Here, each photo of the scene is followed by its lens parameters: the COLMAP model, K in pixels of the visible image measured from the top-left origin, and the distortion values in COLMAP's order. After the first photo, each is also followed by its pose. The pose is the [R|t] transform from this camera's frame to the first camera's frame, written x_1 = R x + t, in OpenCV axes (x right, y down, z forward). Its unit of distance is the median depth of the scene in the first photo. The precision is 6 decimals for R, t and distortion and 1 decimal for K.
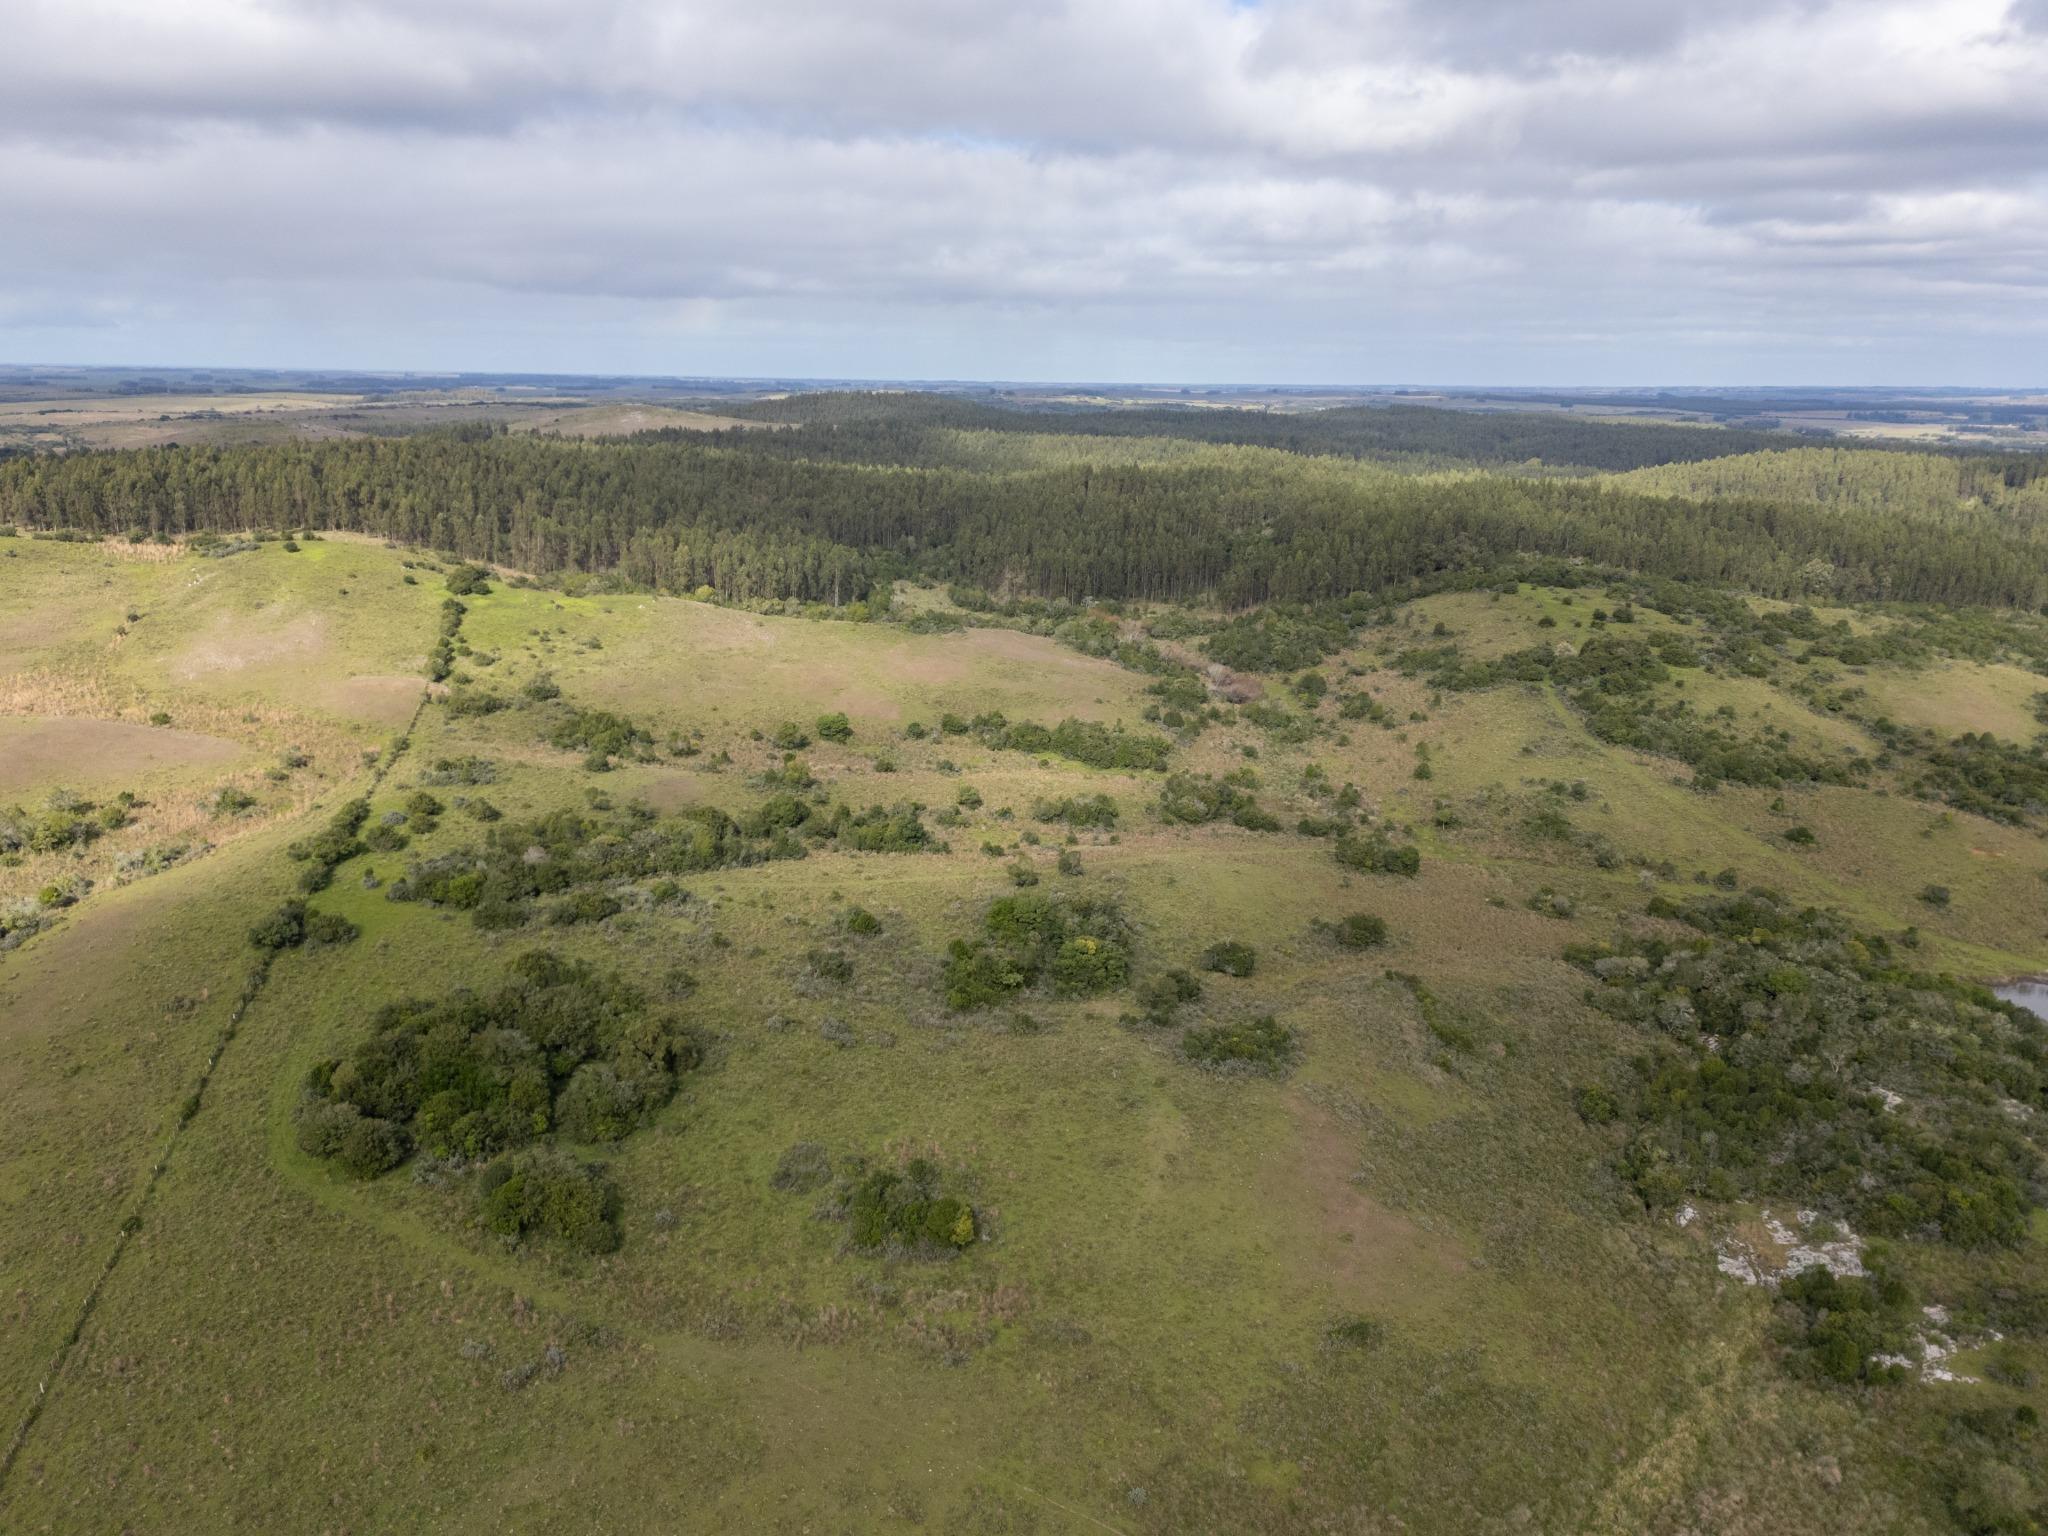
lens RADIAL K [[1622.2, 0, 1014.1], [0, 1622.2, 783.8], [0, 0, 1]] dist [0.111869, -0.120917]
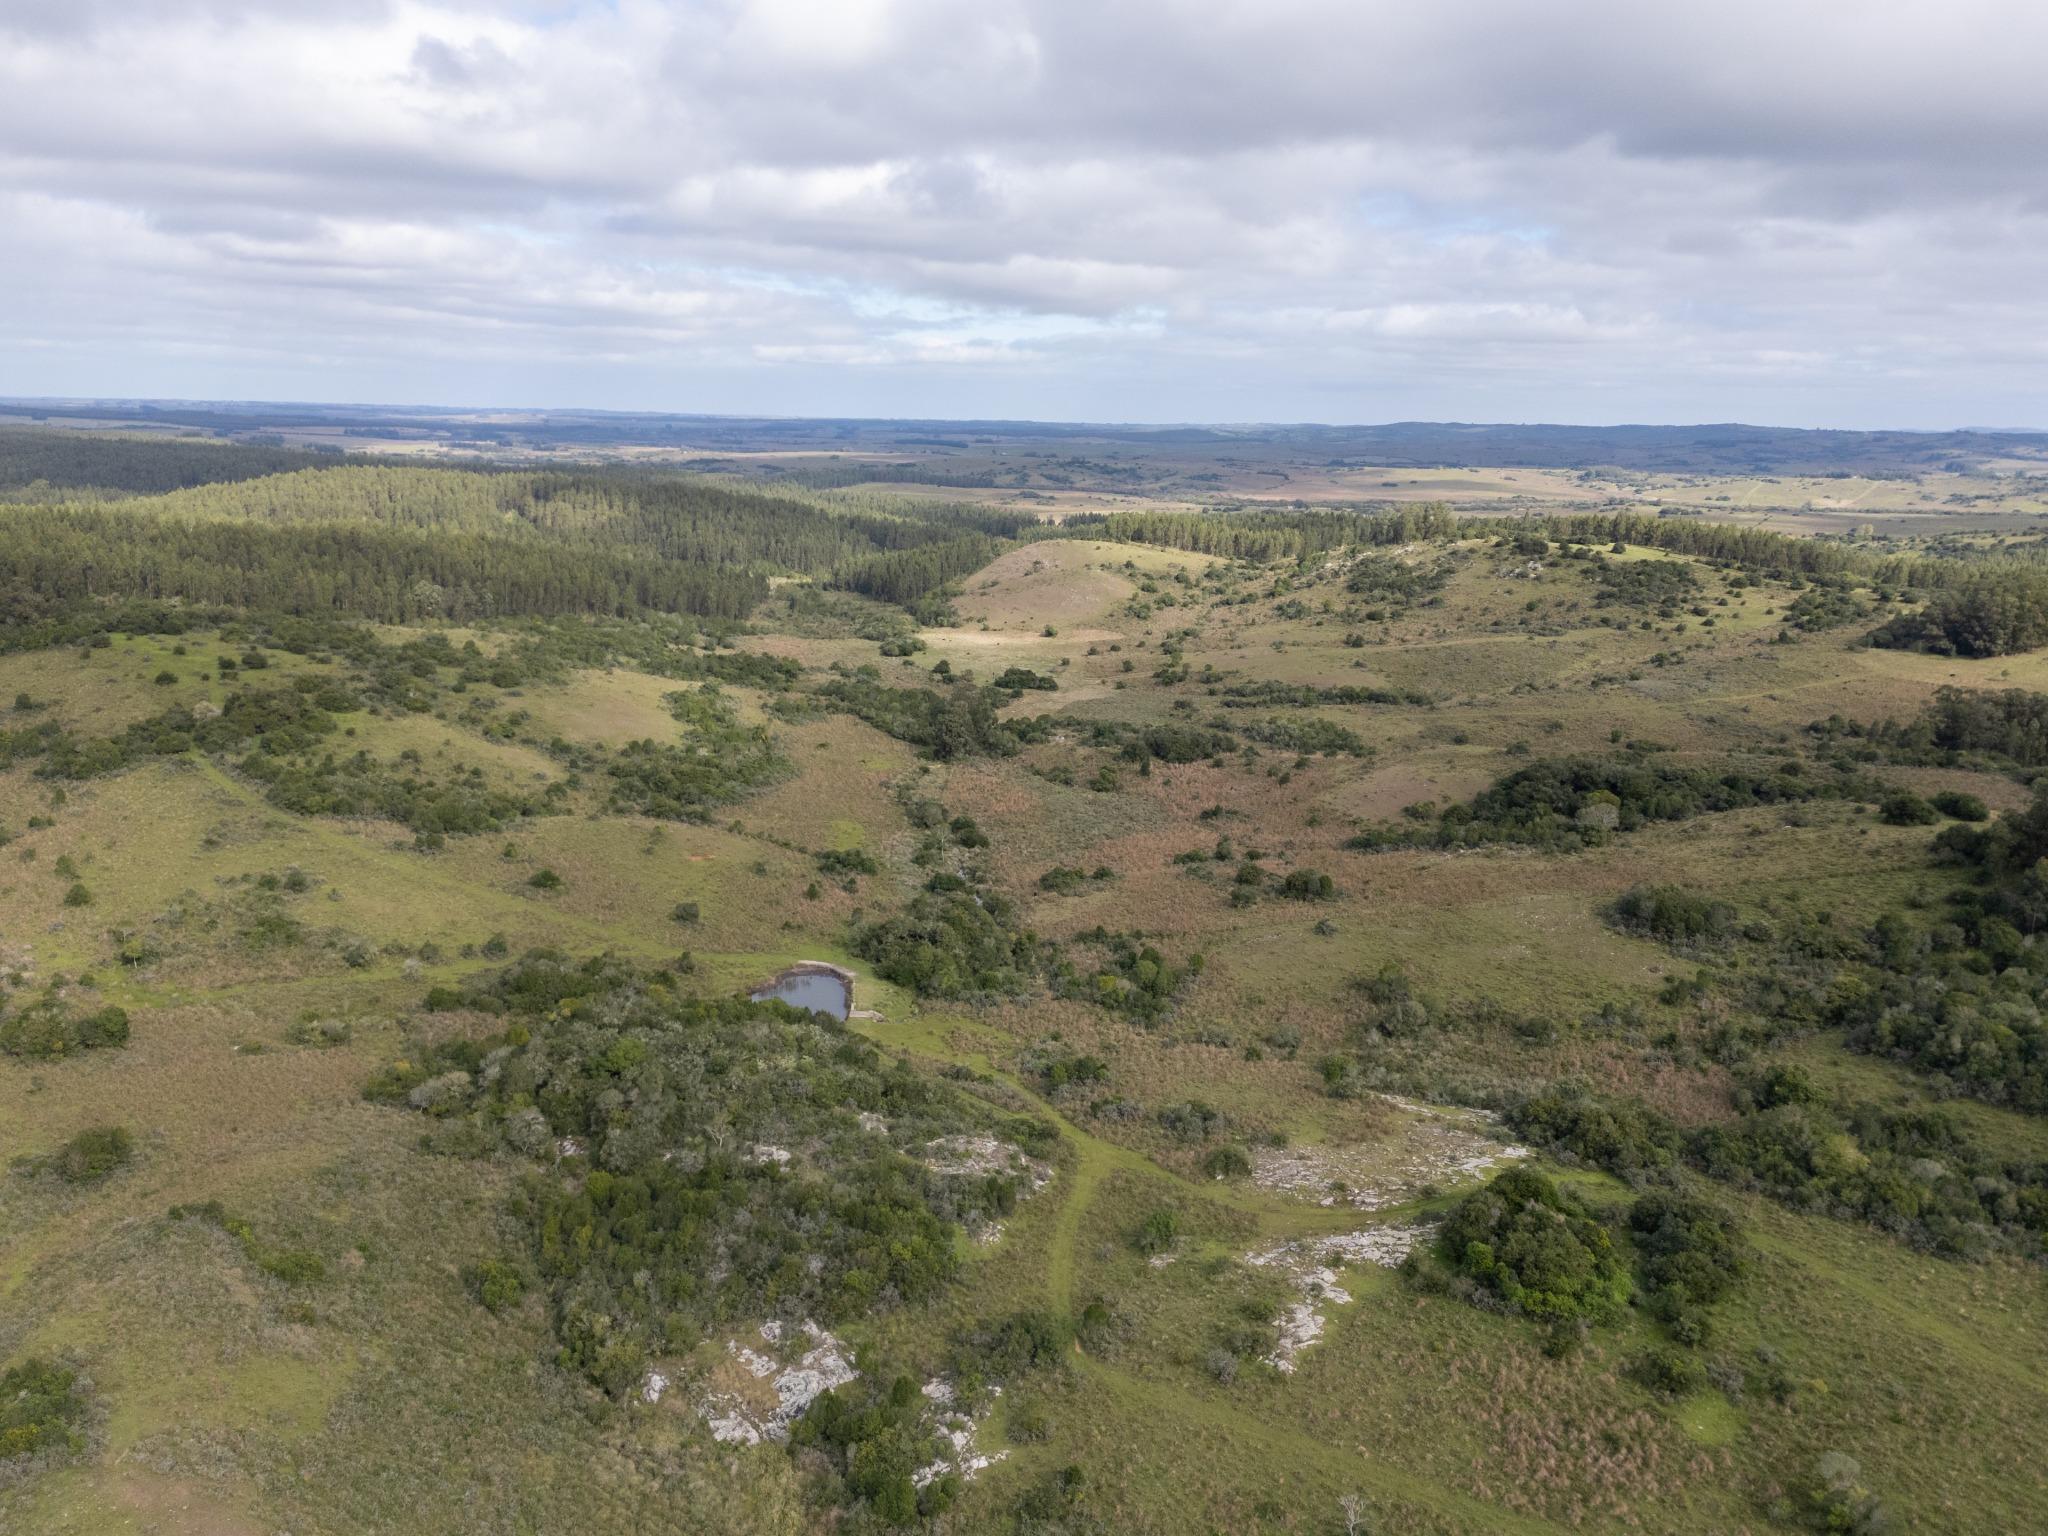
lens RADIAL K [[1622.2, 0, 1036.1], [0, 1622.2, 775.3], [0, 0, 1]] dist [0.111869, -0.120917]
pose [[0.659153, -0.163721, 0.733971, -0.017540], [0.173687, 0.982769, 0.063236, -0.035554], [-0.731676, 0.085798, 0.676231, 0.142646]]
